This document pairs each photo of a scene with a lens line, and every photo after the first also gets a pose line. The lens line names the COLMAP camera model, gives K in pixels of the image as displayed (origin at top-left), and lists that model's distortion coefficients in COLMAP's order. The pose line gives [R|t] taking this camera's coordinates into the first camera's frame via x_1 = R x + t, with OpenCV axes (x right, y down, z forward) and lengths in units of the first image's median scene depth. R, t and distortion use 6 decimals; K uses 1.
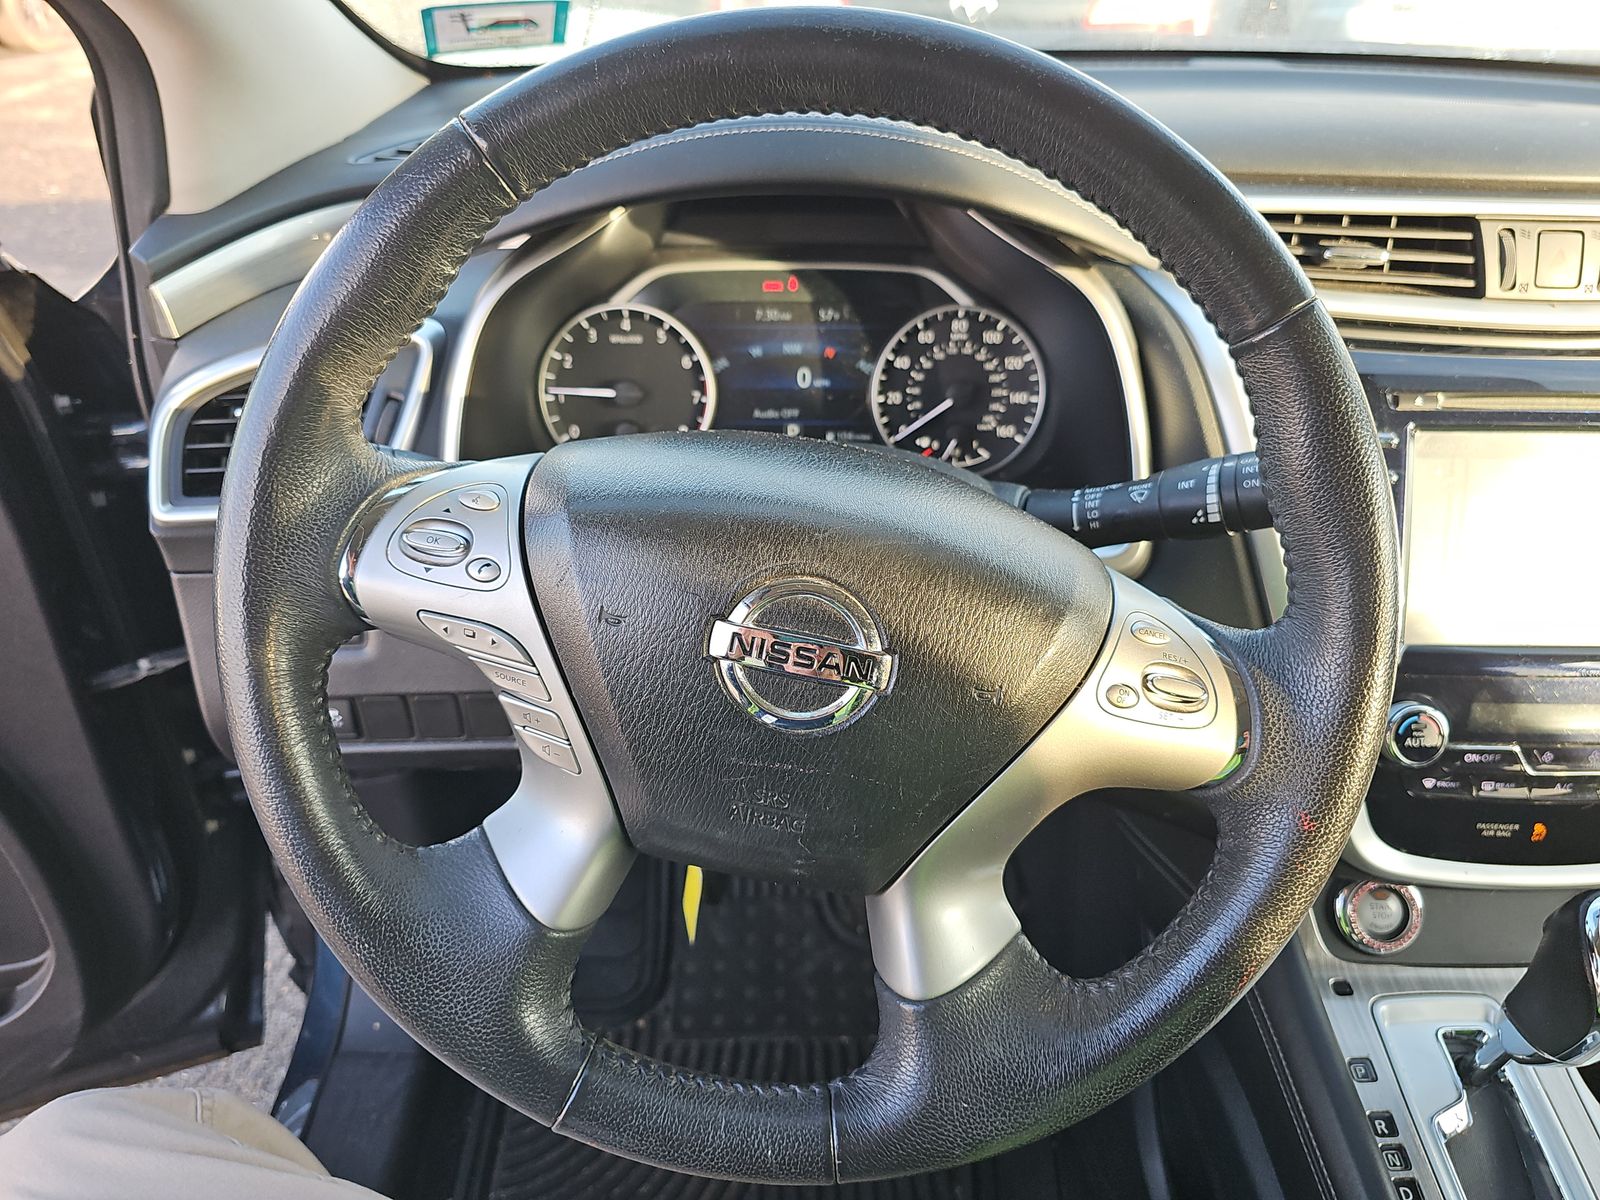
lens RADIAL K [[1085.9, 0, 800.0], [0, 1085.9, 600.0], [0, 0, 1]] dist [0.042340, -0.052977]
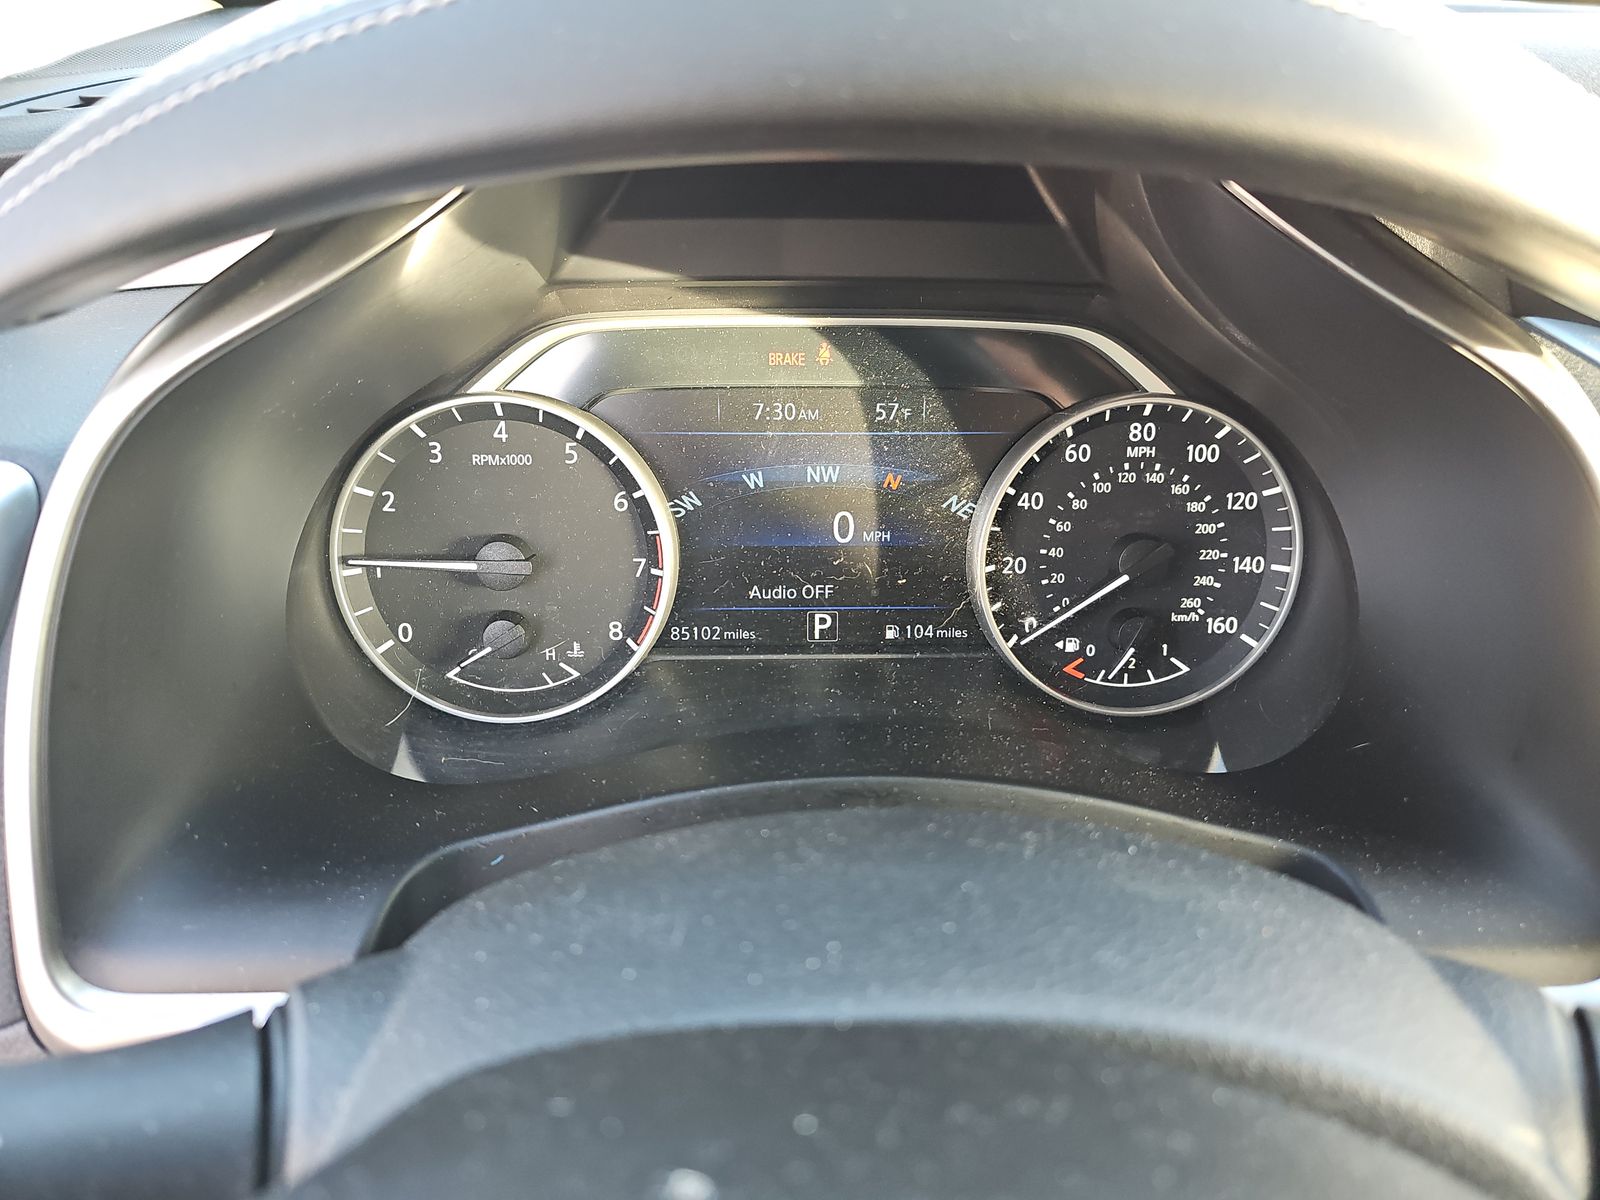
lens RADIAL K [[1085.9, 0, 800.0], [0, 1085.9, 600.0], [0, 0, 1]] dist [0.042340, -0.052977]
pose [[0.999018, -0.009621, 0.043254, -0.041794], [0.010198, 0.999861, -0.013157, -0.164876], [-0.043121, 0.013586, 0.998977, 0.480358]]
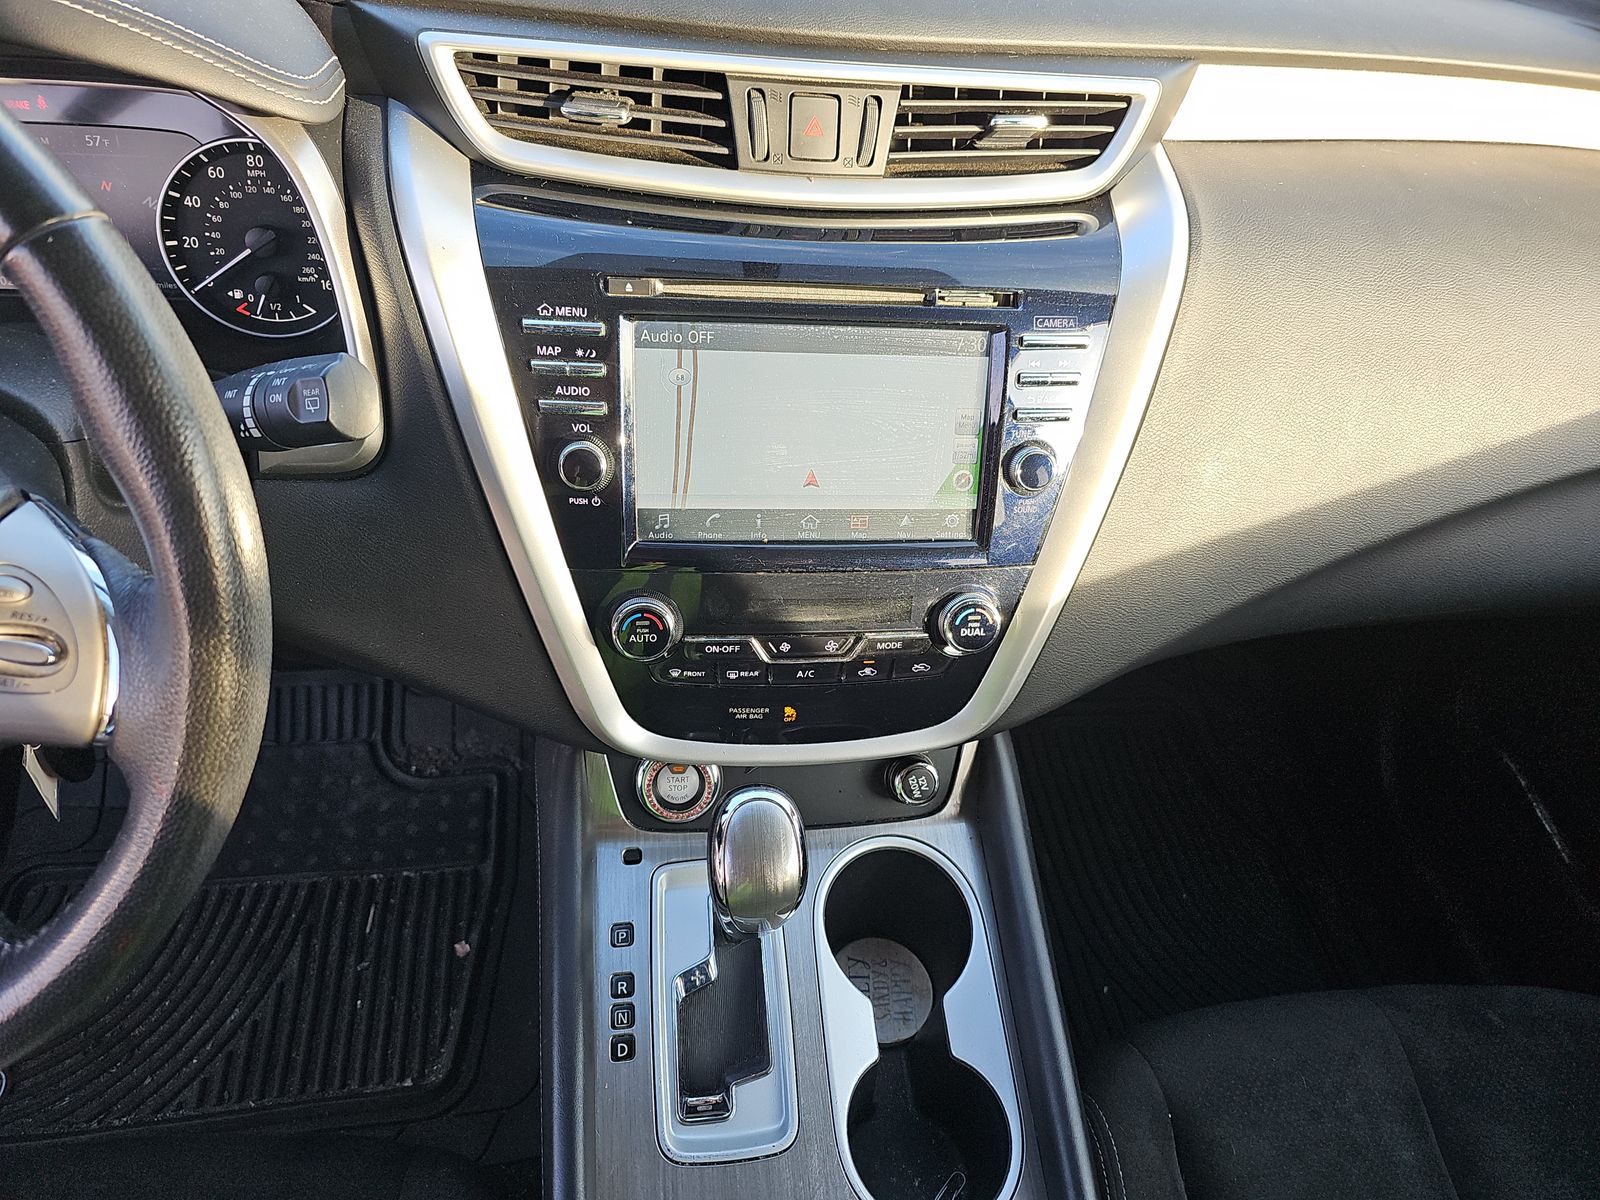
lens RADIAL K [[1085.9, 0, 800.0], [0, 1085.9, 600.0], [0, 0, 1]] dist [0.042340, -0.052977]
pose [[0.991335, -0.014900, 0.130511, 0.461468], [-0.011102, 0.980488, 0.196267, -0.081904], [-0.130889, -0.196016, 0.971826, 0.012089]]
